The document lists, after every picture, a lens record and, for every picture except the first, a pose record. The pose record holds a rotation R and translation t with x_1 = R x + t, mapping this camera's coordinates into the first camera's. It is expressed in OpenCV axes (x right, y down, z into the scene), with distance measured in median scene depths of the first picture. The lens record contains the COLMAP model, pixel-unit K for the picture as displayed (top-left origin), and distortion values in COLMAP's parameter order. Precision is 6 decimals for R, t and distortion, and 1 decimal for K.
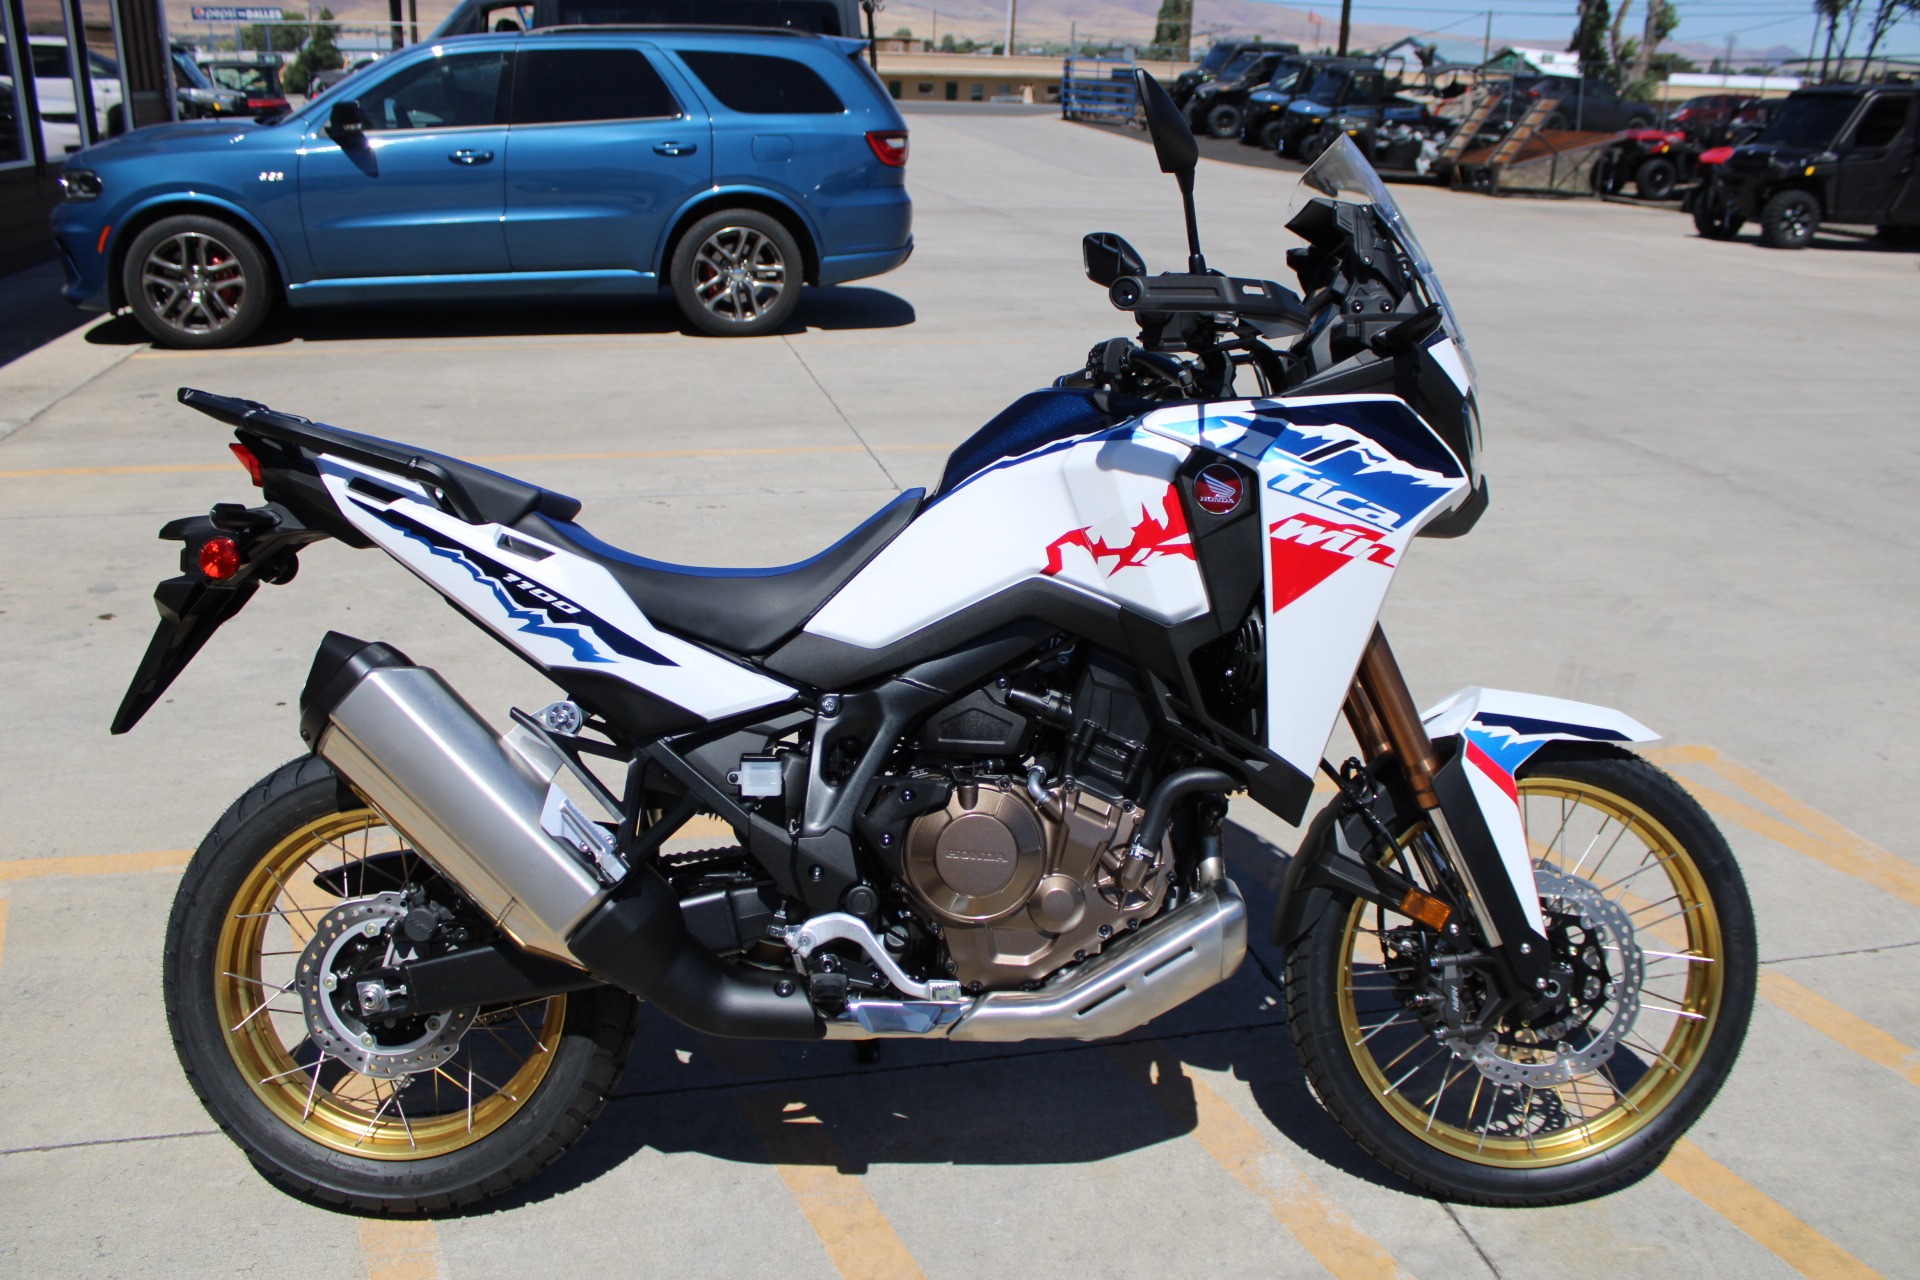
lens RADIAL K [[1599.9, 0, 960.0], [0, 1599.9, 640.0], [0, 0, 1]] dist [-0.161162, 0.142451]
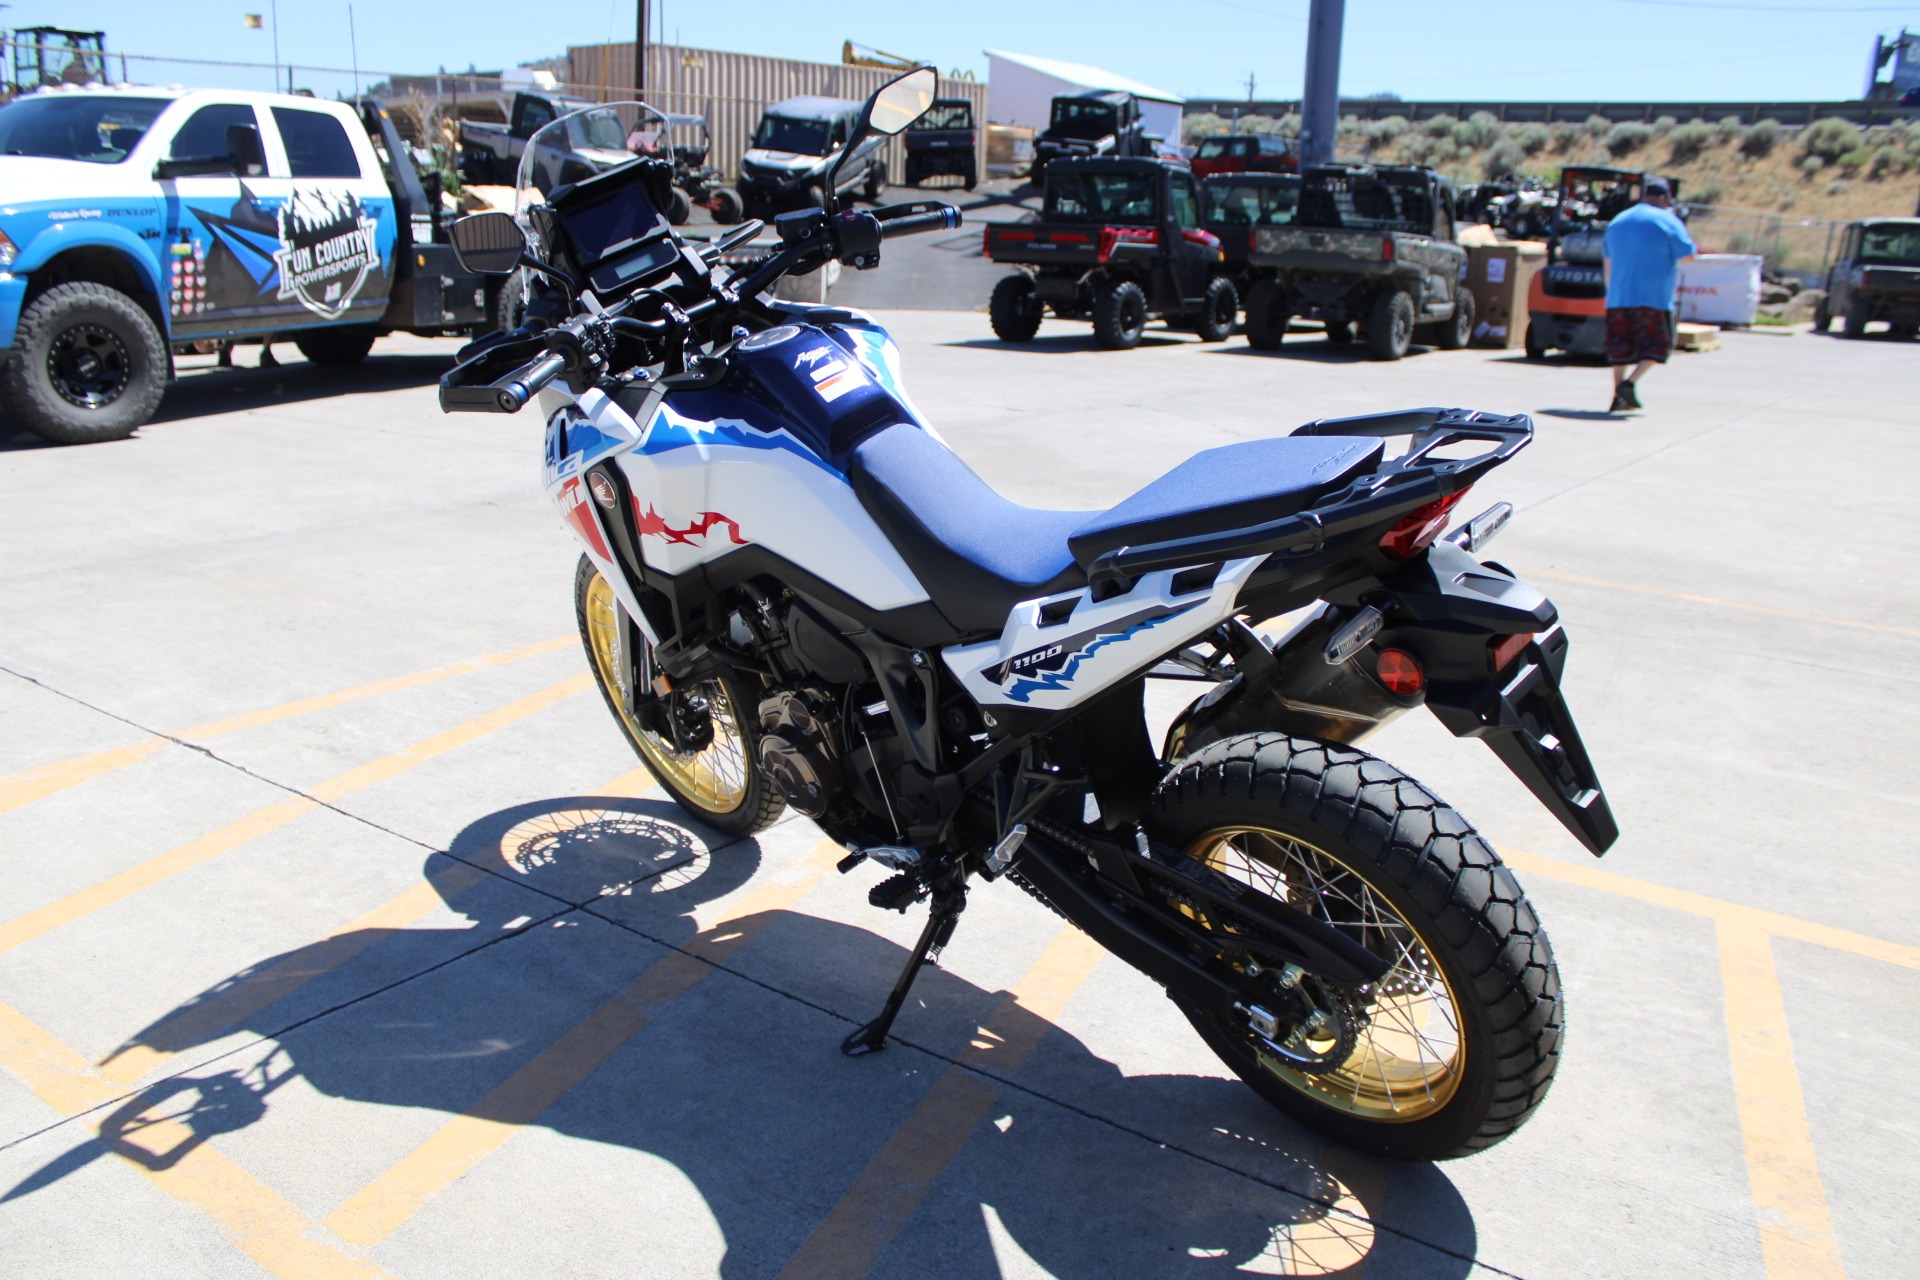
lens RADIAL K [[1599.9, 0, 960.0], [0, 1599.9, 640.0], [0, 0, 1]] dist [-0.161162, 0.142451]
pose [[-0.653173, -0.240079, 0.718141, -0.826372], [0.212967, 0.851877, 0.478488, -0.456475], [-0.726643, 0.465476, -0.505294, 1.488769]]
